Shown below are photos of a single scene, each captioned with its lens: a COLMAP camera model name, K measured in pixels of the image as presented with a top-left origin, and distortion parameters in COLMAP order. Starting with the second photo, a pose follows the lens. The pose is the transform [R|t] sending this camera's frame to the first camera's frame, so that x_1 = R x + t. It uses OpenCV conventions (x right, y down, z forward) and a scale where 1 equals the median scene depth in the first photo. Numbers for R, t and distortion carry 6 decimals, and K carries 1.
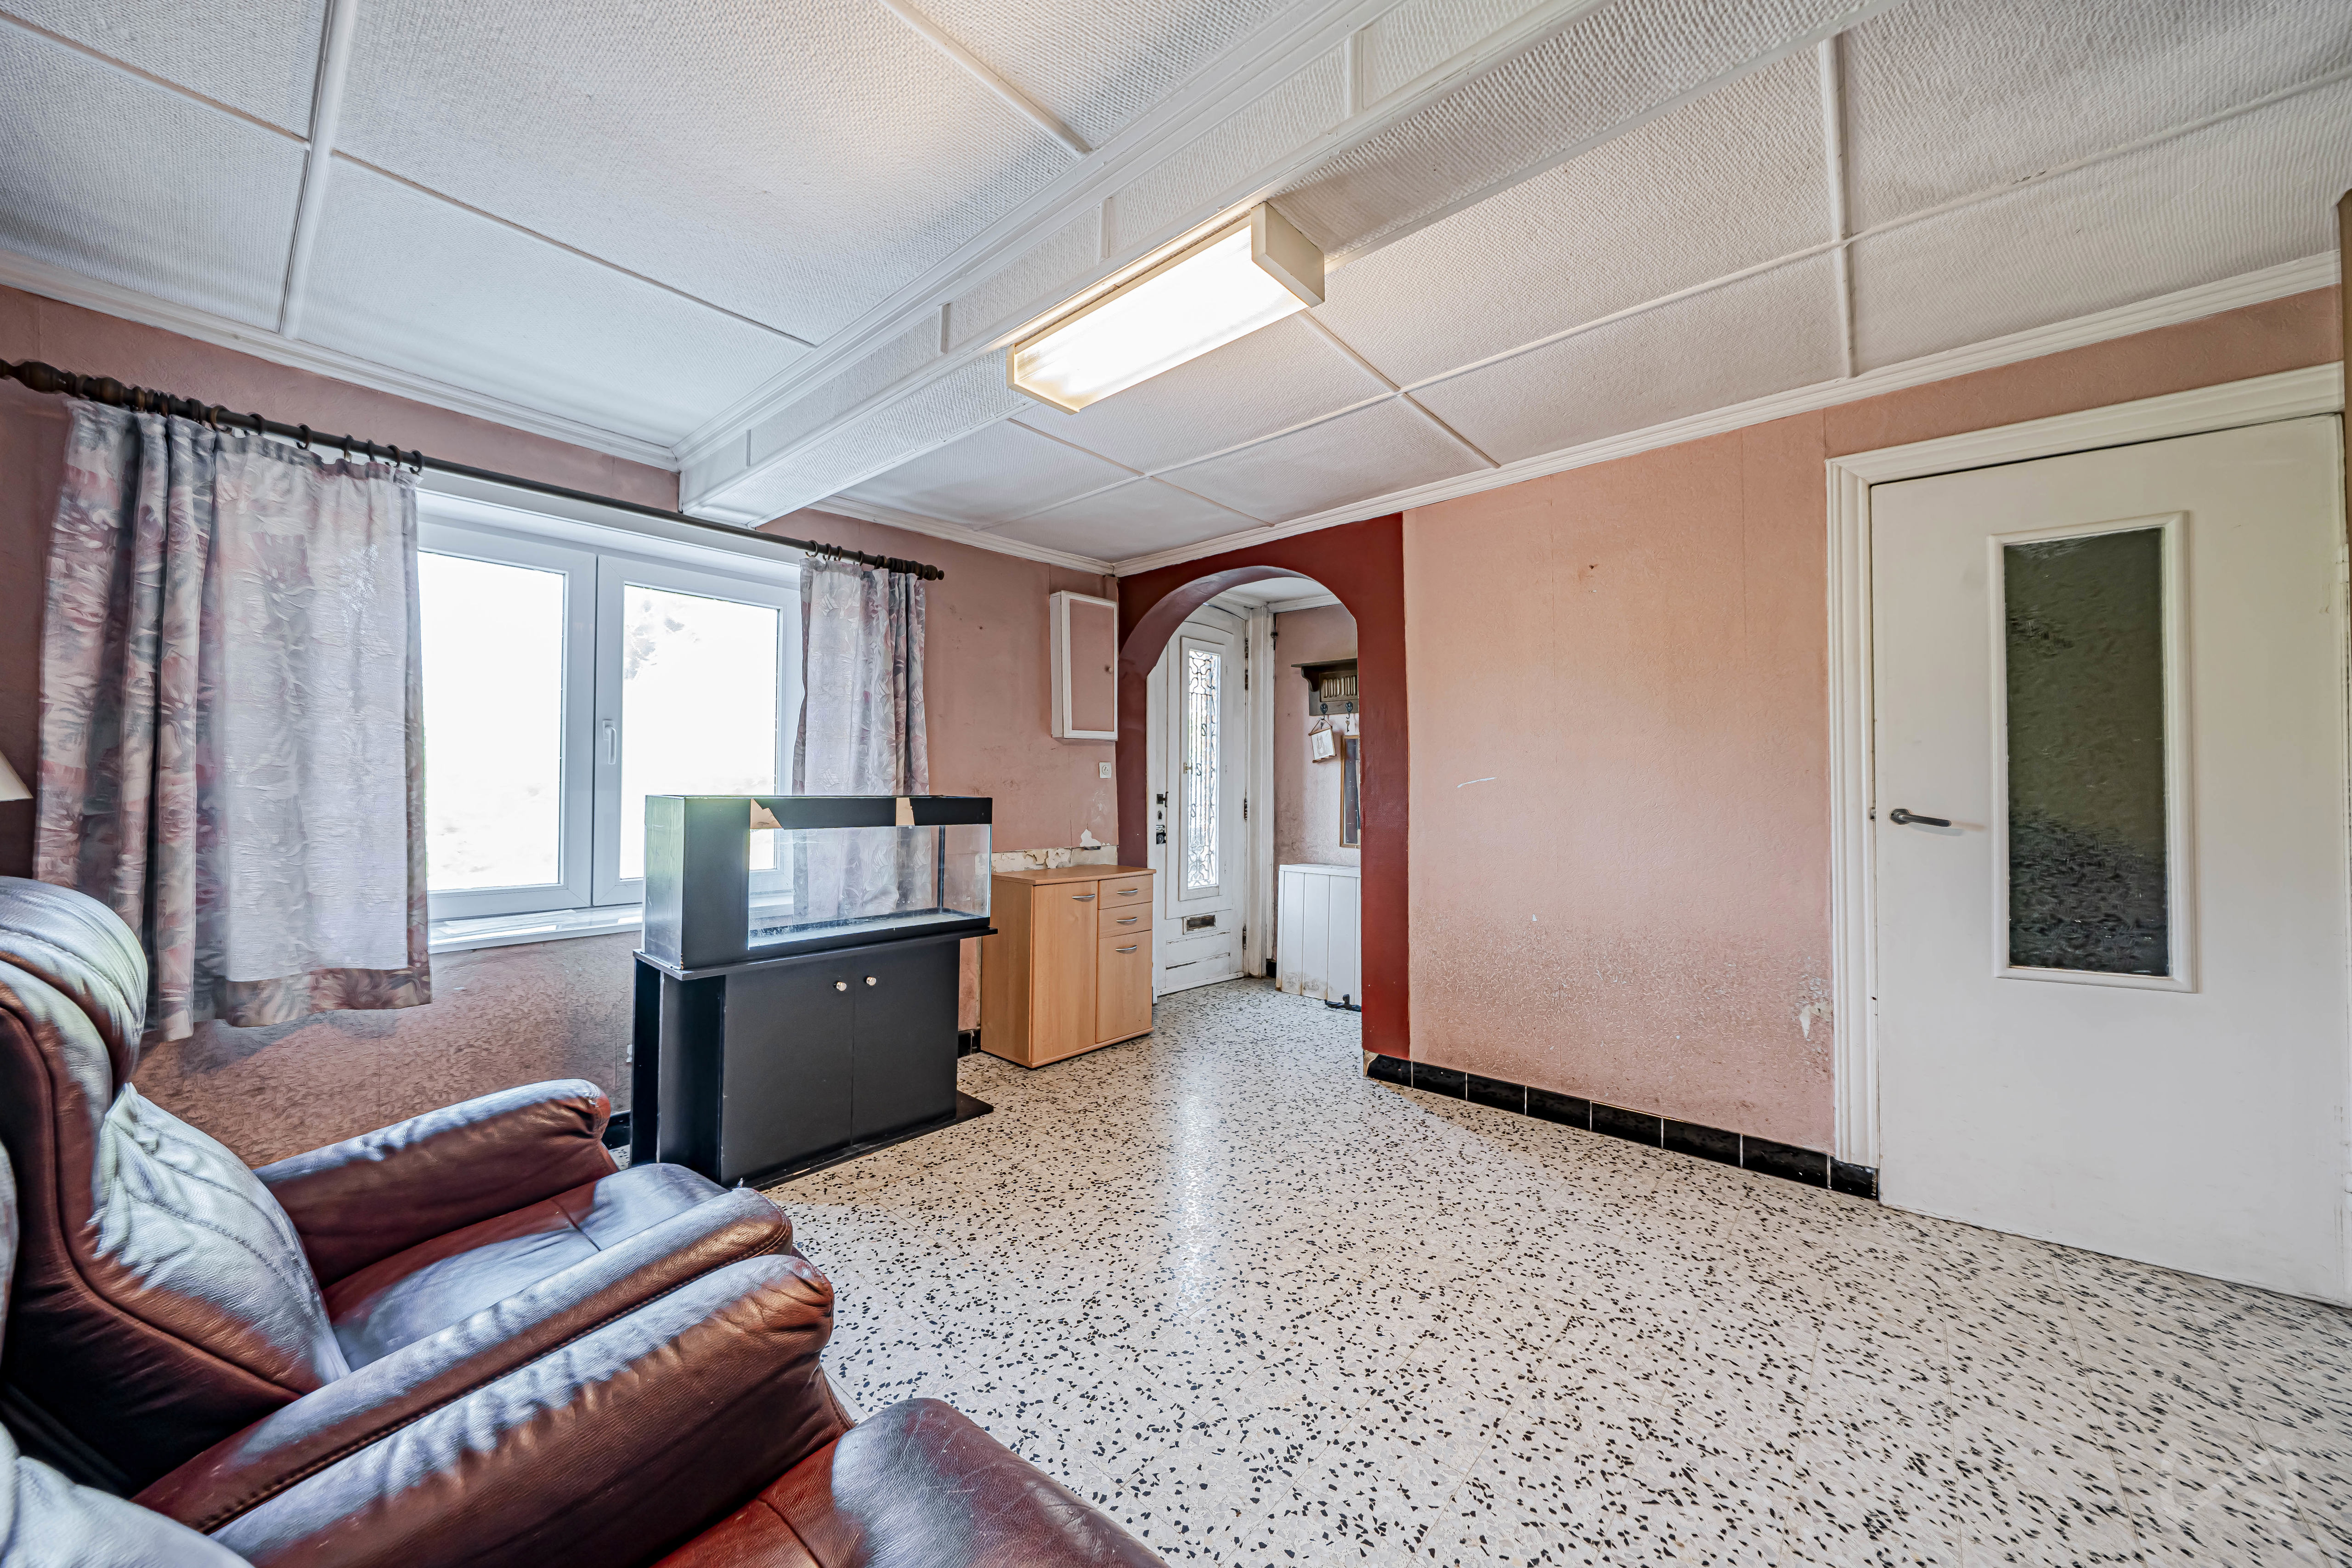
lens RADIAL K [[789.8, 0, 1159.6], [0, 789.8, 784.9], [0, 0, 1]] dist [-0.005391, -0.000100]
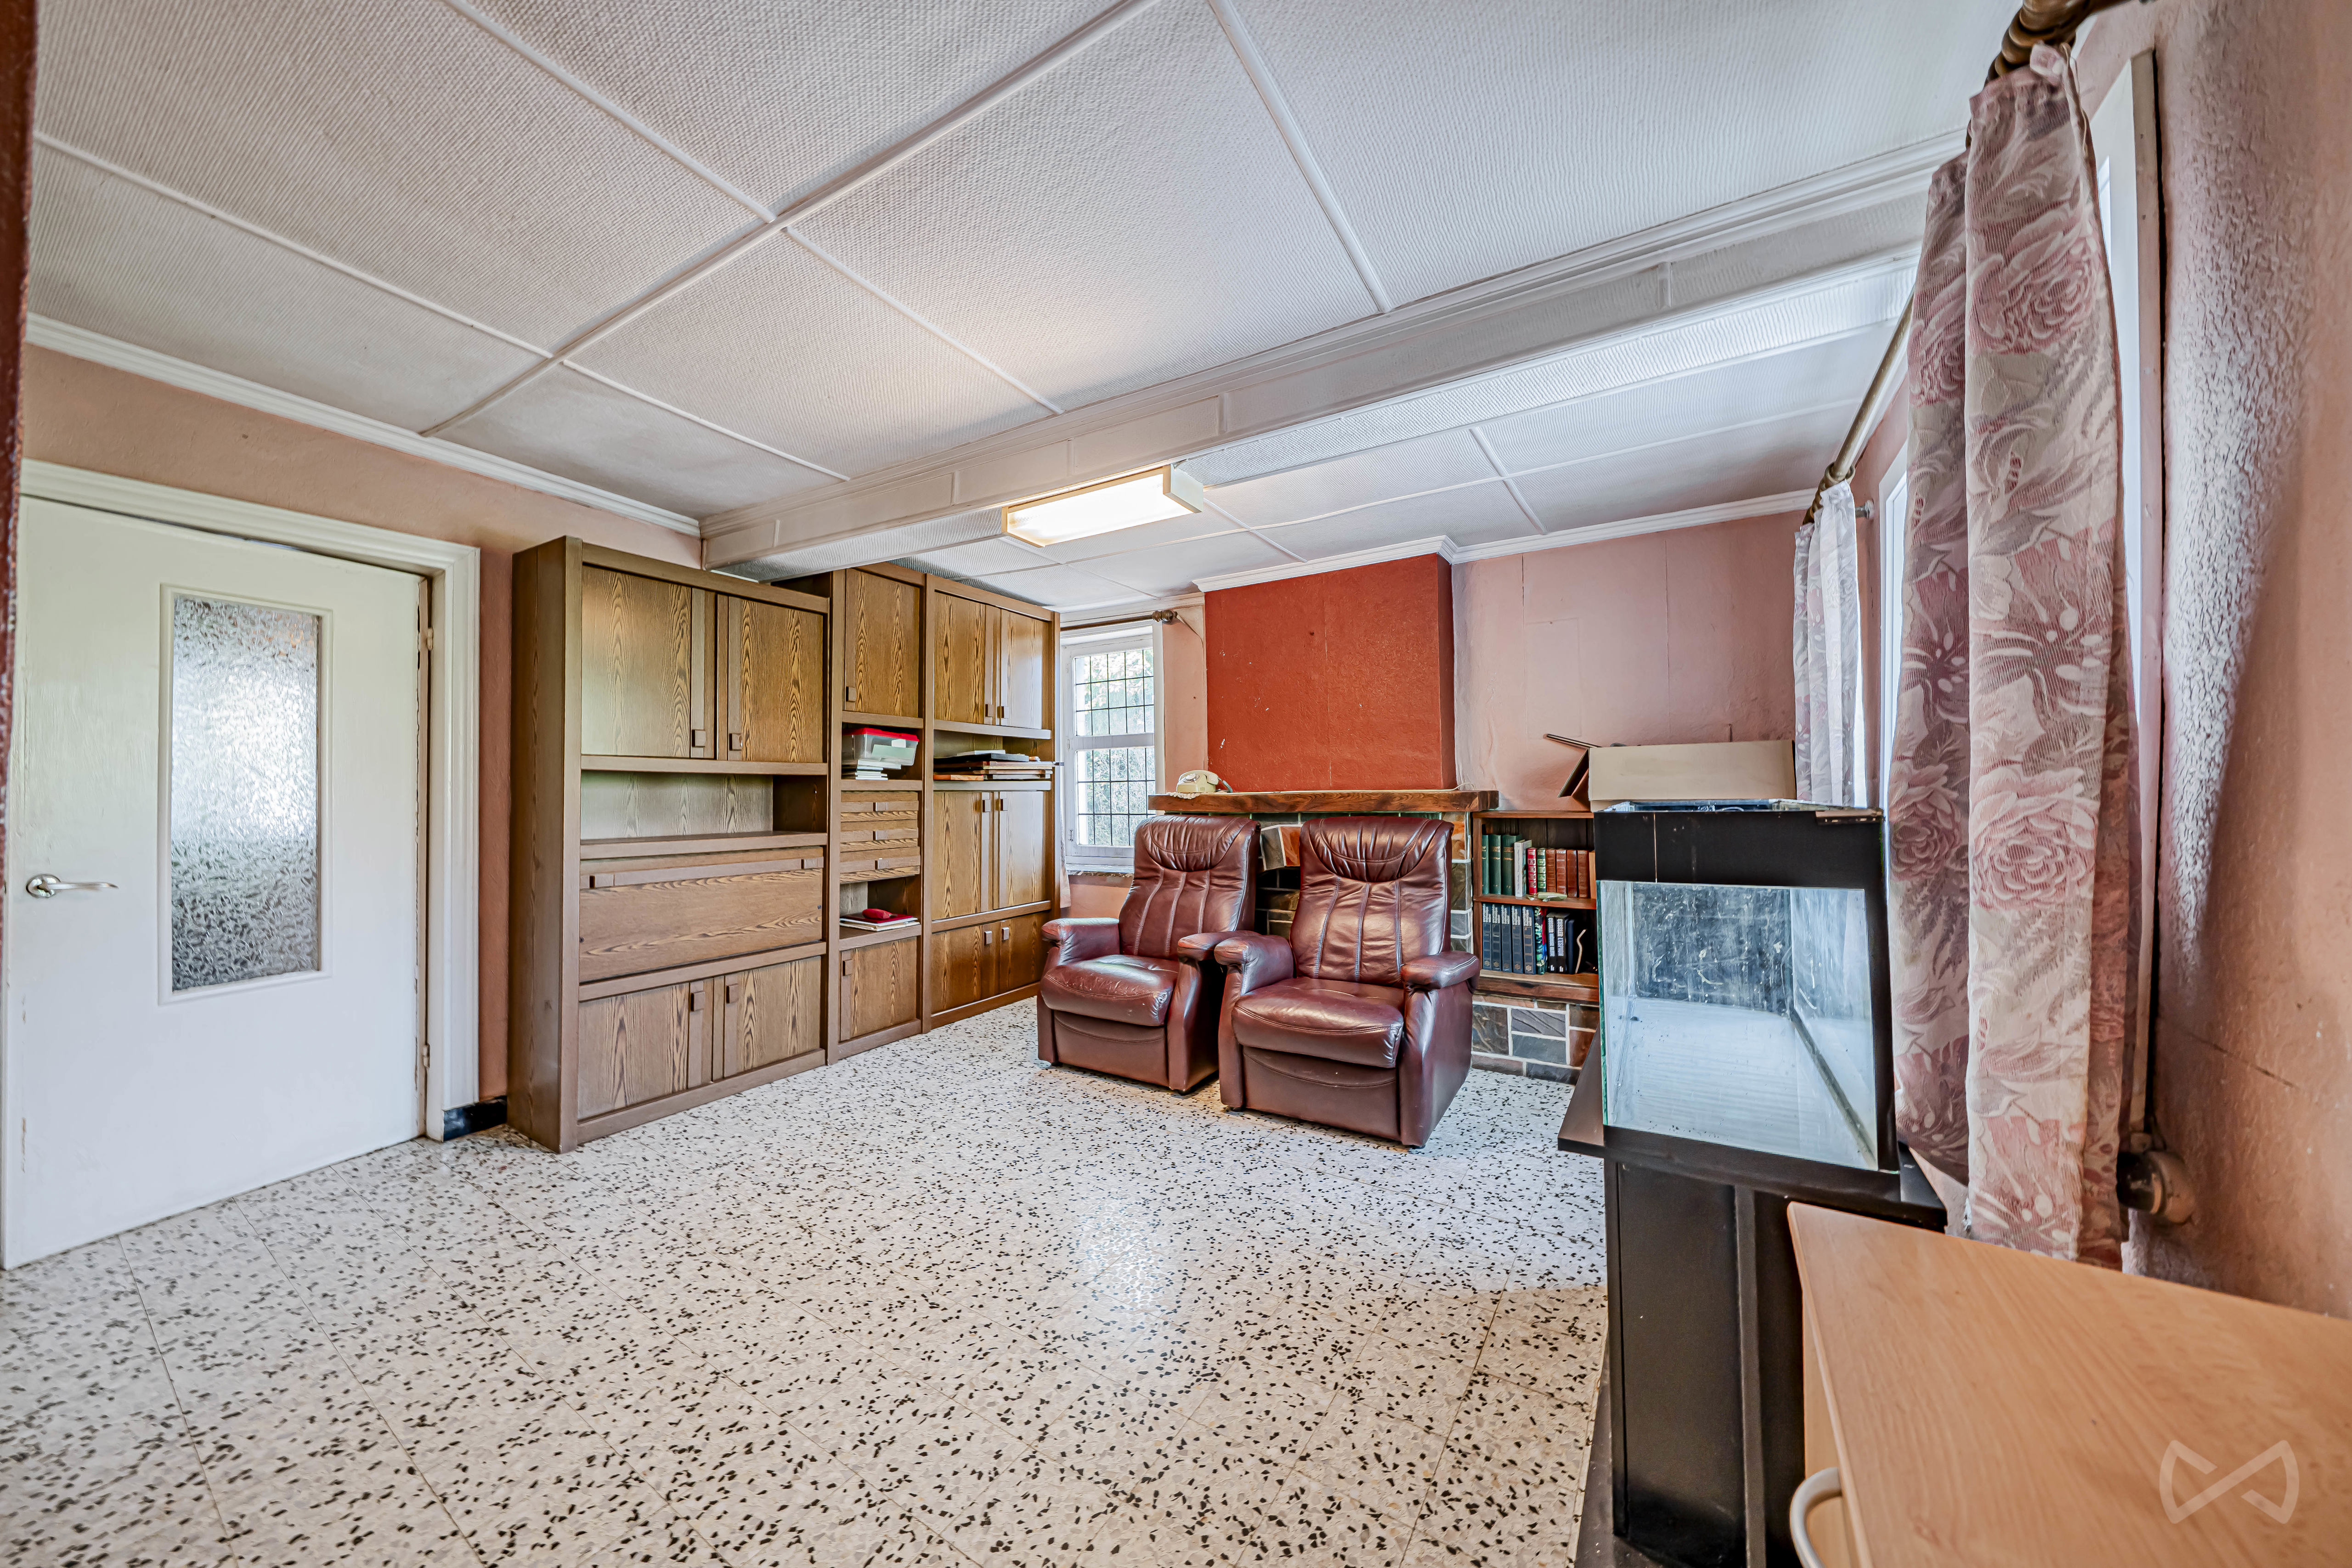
lens RADIAL K [[789.7, 0, 1159.6], [0, 789.7, 784.9], [0, 0, 1]] dist [-0.005391, -0.000100]
pose [[-0.988447, -0.004341, -0.151506, 0.081174], [-0.001463, 0.999816, -0.019101, 0.015424], [0.151561, -0.018659, -0.988272, 1.973691]]
